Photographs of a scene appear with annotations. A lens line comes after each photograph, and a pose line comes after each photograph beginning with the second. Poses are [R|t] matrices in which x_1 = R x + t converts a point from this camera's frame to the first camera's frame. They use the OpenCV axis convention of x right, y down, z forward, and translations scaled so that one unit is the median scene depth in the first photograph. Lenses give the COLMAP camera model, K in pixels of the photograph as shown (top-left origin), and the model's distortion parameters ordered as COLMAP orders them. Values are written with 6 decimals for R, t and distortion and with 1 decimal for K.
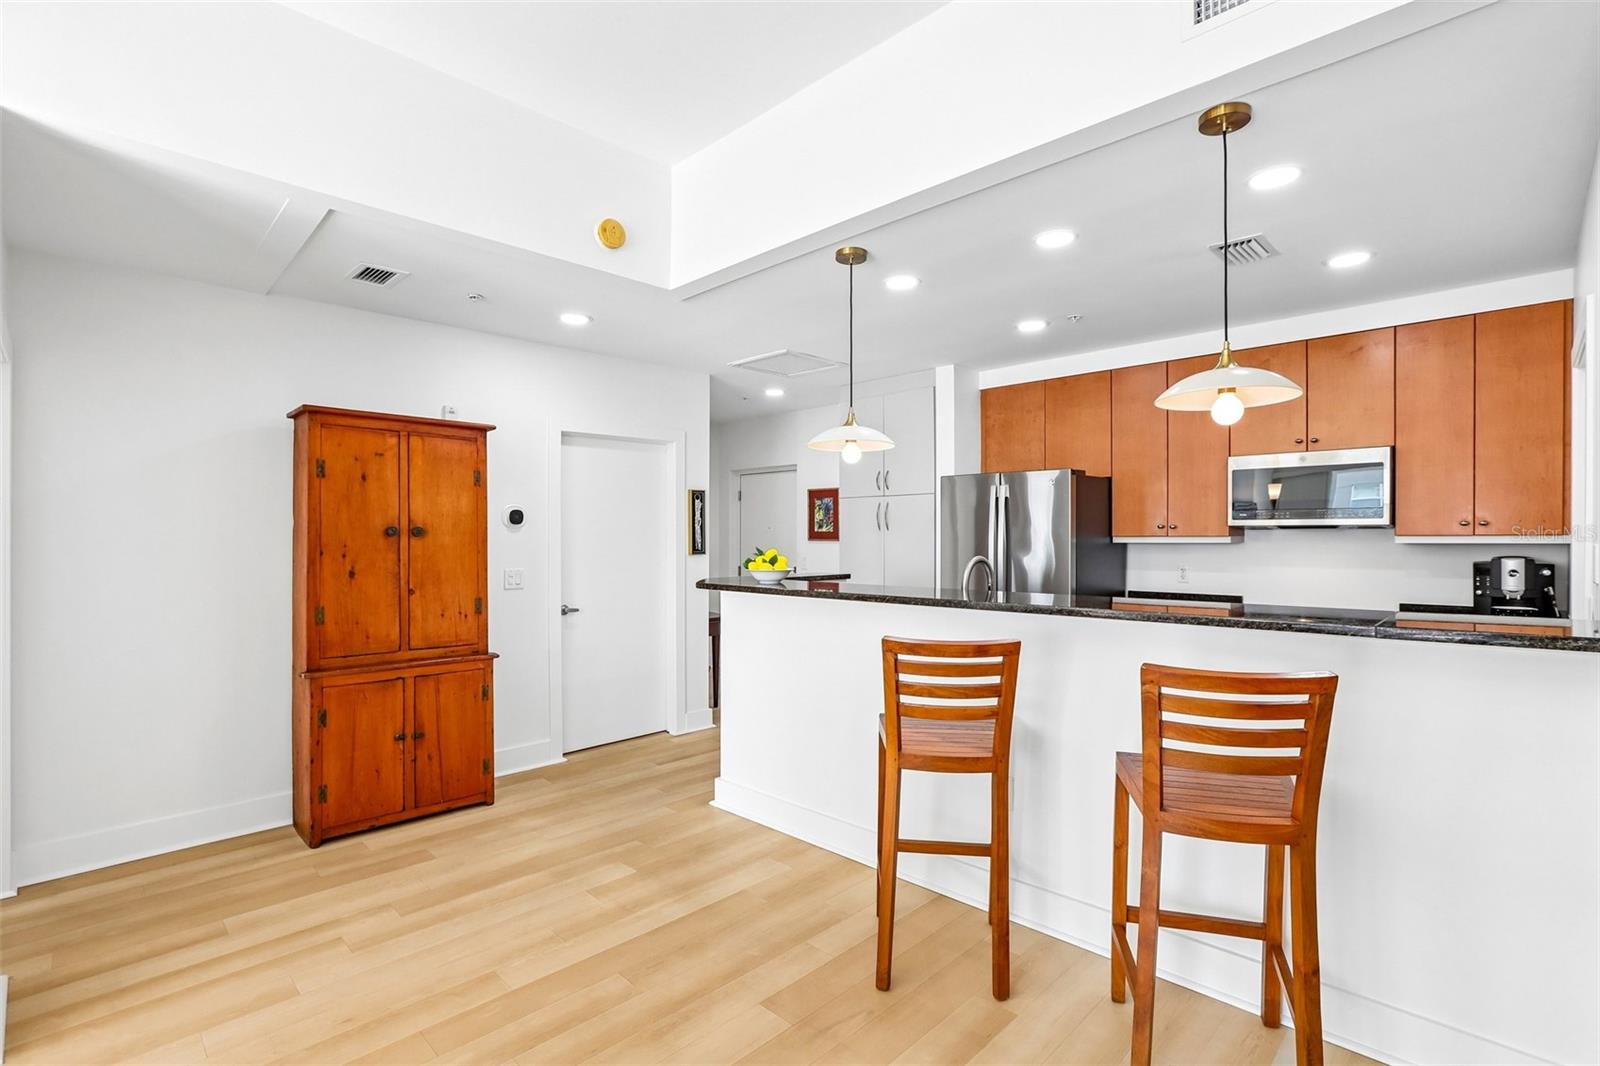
lens RADIAL K [[750.1, 0, 800.0], [0, 750.1, 533.0], [0, 0, 1]] dist [-0.010970, 0.001116]
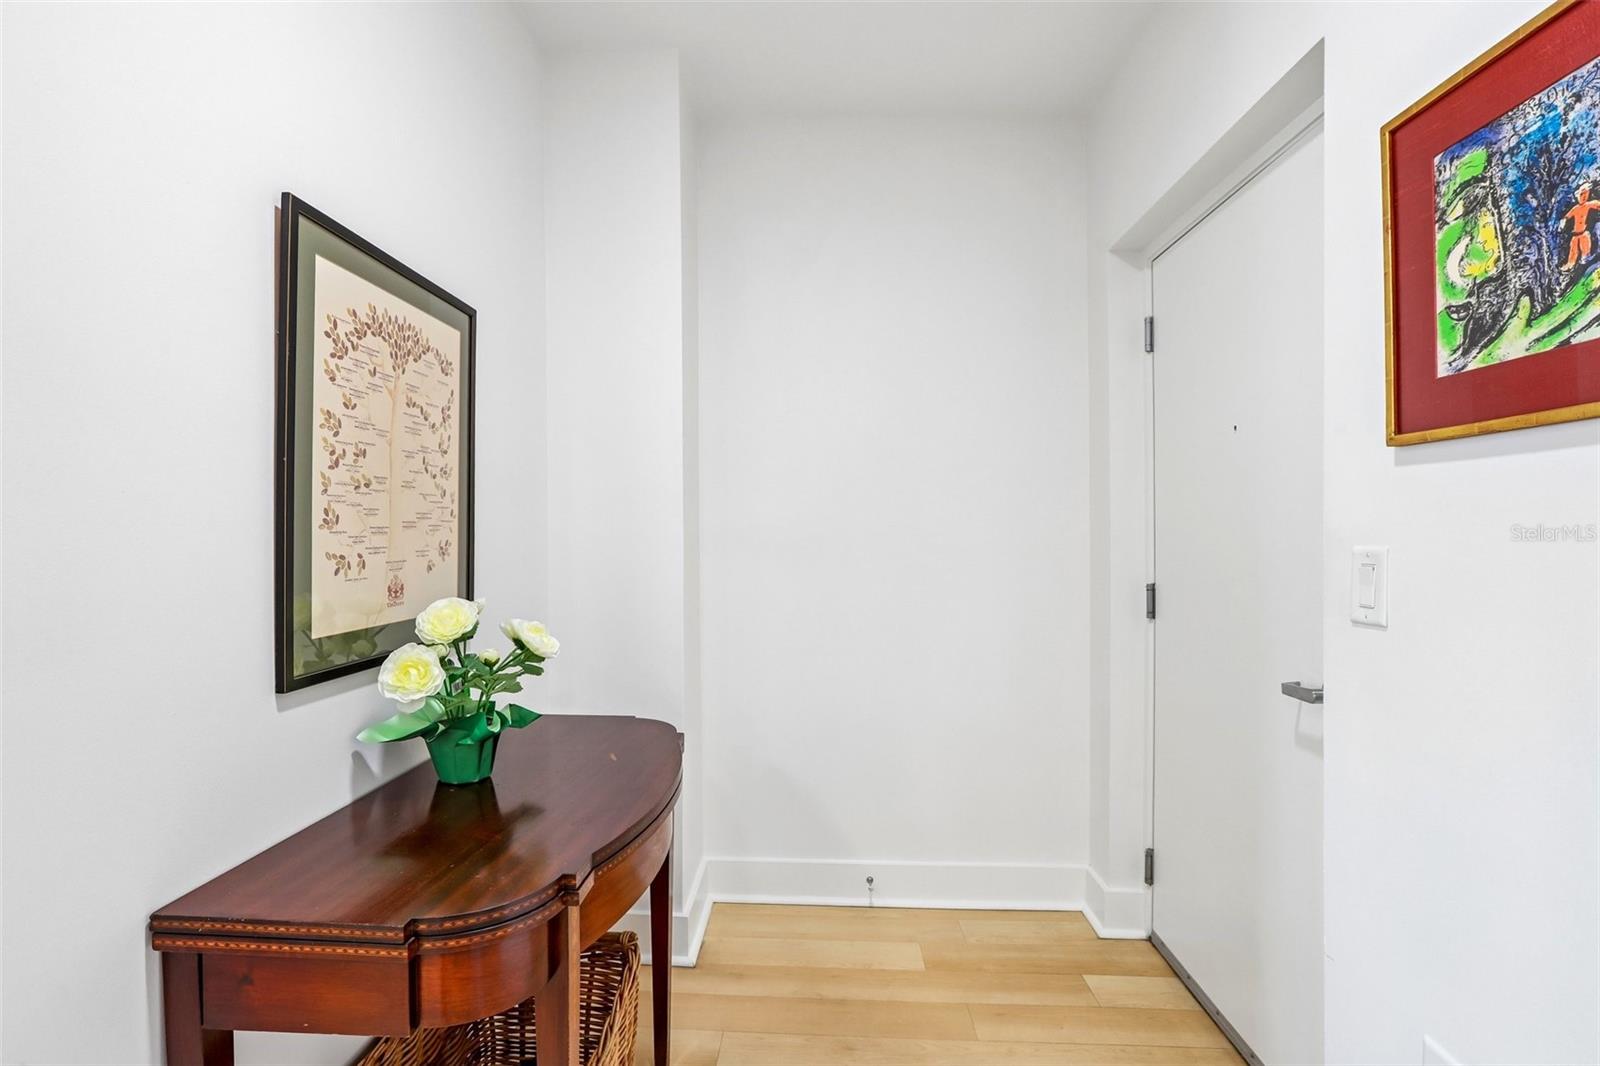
lens RADIAL K [[750.1, 0, 800.0], [0, 750.1, 533.0], [0, 0, 1]] dist [-0.010970, 0.001116]
pose [[0.657621, -0.001866, -0.753347, 0.091297], [-0.003062, 0.999982, -0.005150, 0.056759], [0.753343, 0.005693, 0.657603, 1.552127]]
